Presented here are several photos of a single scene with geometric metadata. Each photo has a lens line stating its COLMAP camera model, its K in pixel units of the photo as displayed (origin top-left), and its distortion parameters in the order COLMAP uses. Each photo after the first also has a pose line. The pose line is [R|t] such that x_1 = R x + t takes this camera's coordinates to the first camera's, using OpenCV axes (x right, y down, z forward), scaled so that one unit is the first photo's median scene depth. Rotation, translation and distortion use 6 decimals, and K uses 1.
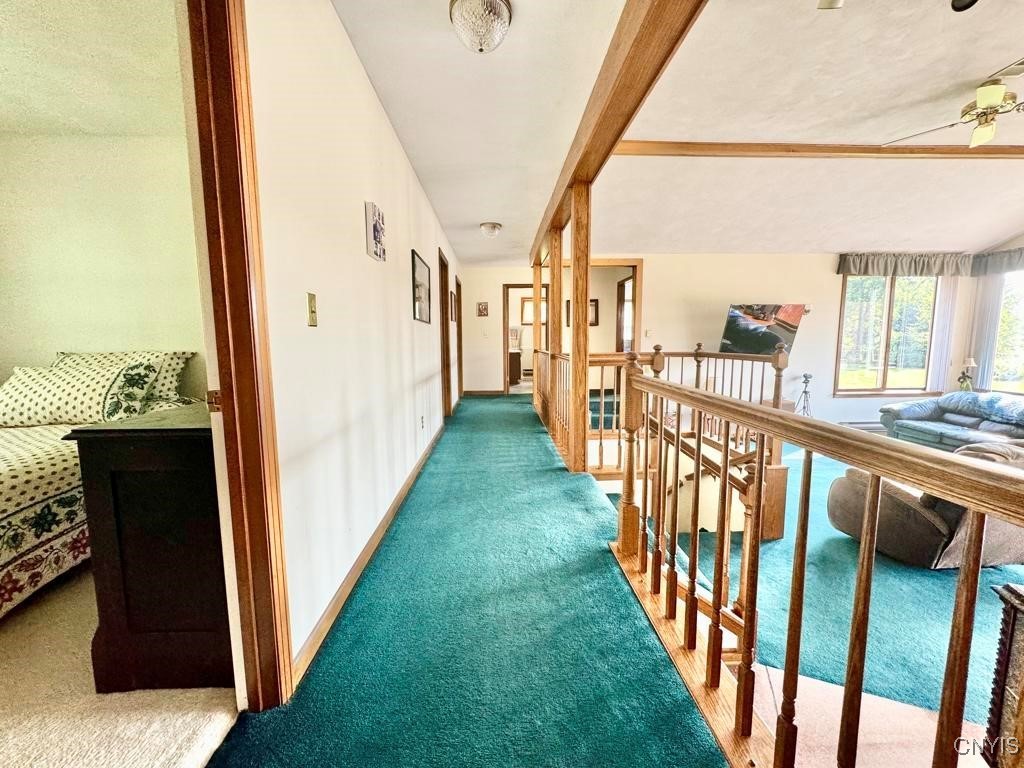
lens RADIAL K [[407.3, 0, 514.8], [0, 407.3, 385.4], [0, 0, 1]] dist [-0.002783, 0.000004]
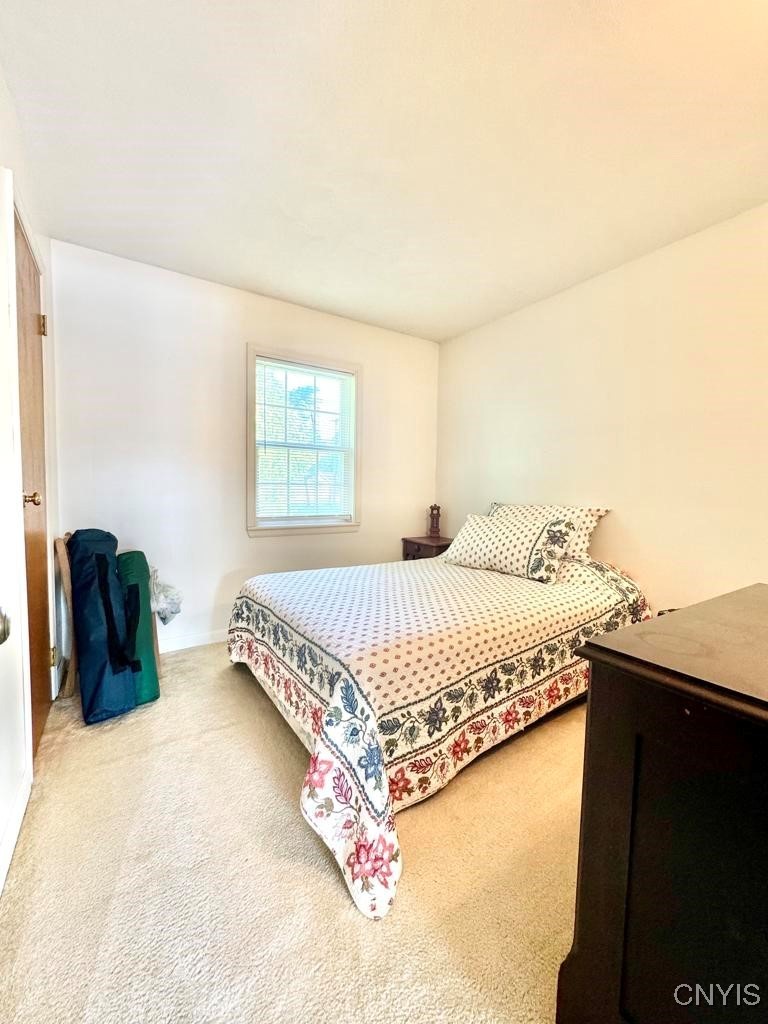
lens RADIAL K [[407.3, 0, 382.9], [0, 407.3, 512.4], [0, 0, 1]] dist [-0.002783, 0.000004]
pose [[0.508214, 0.066061, -0.858693, -0.355768], [-0.116561, 0.993156, 0.007419, -0.031932], [0.853307, 0.096320, 0.512436, 0.183857]]
